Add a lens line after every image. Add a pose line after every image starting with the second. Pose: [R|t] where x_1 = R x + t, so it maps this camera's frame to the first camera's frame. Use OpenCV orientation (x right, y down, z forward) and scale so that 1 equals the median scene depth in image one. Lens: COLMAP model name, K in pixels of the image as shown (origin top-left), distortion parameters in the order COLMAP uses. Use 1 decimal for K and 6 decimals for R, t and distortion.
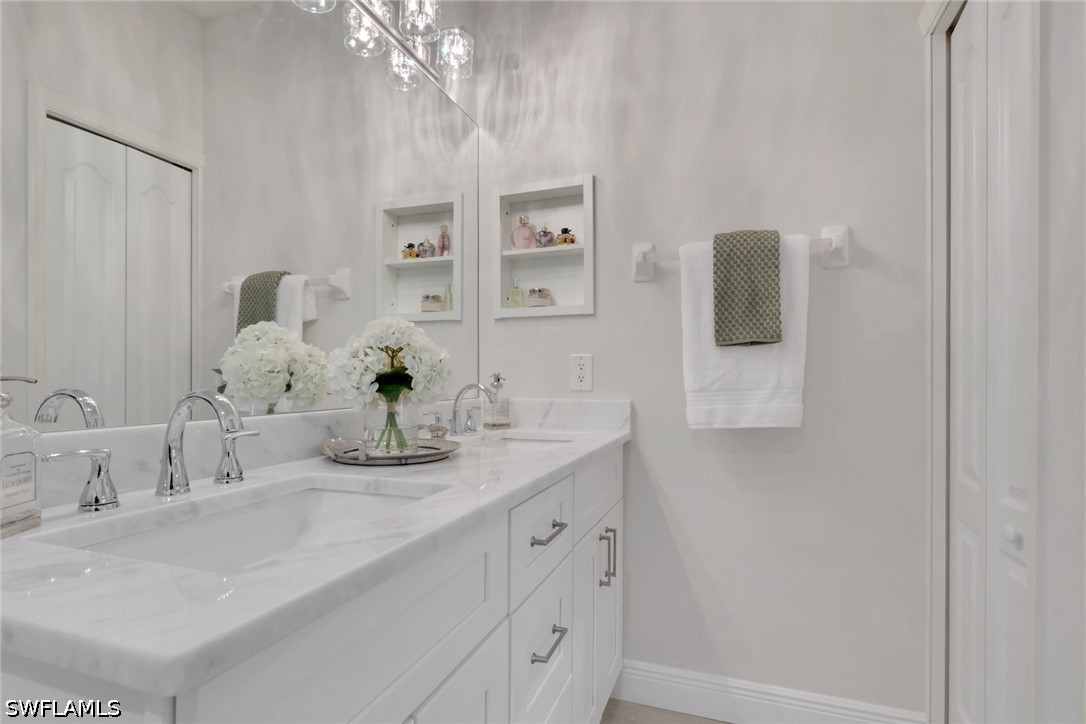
lens RADIAL K [[538.5, 0, 544.1], [0, 538.5, 371.2], [0, 0, 1]] dist [-0.000480, 0.000114]
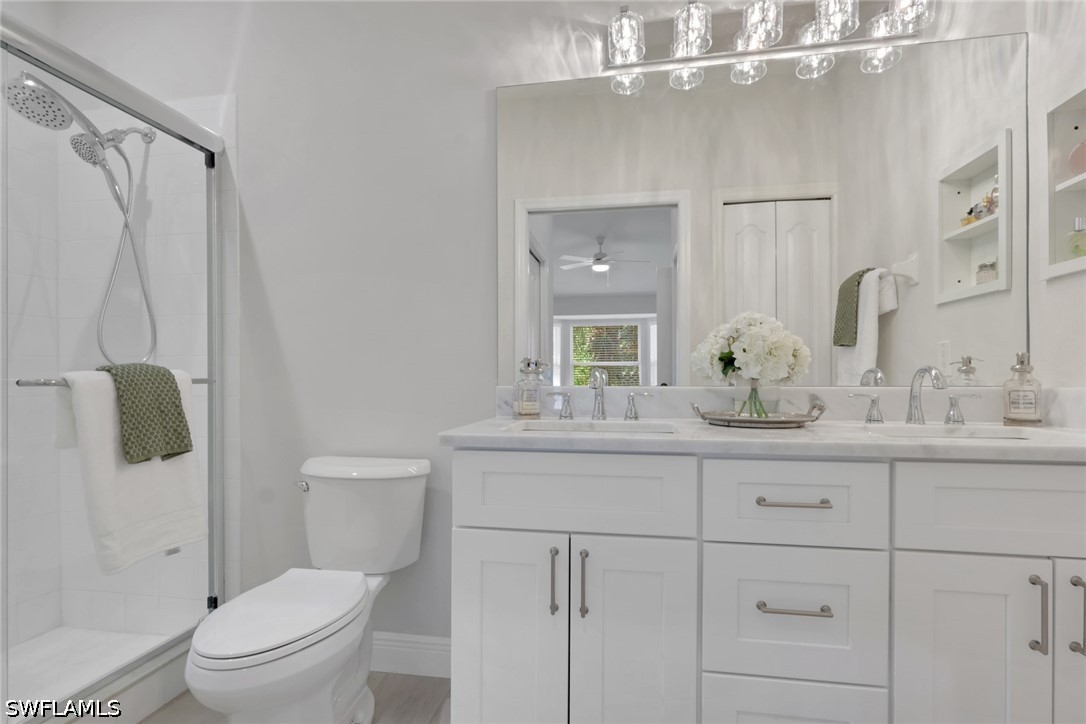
lens RADIAL K [[530.6, 0, 544.0], [0, 530.6, 379.3], [0, 0, 1]] dist [-0.001969, 0.000436]
pose [[0.166019, 0.003537, -0.986116, 0.504276], [0.014158, 0.999882, 0.005970, 0.024474], [0.986021, -0.014952, 0.165949, 0.186928]]
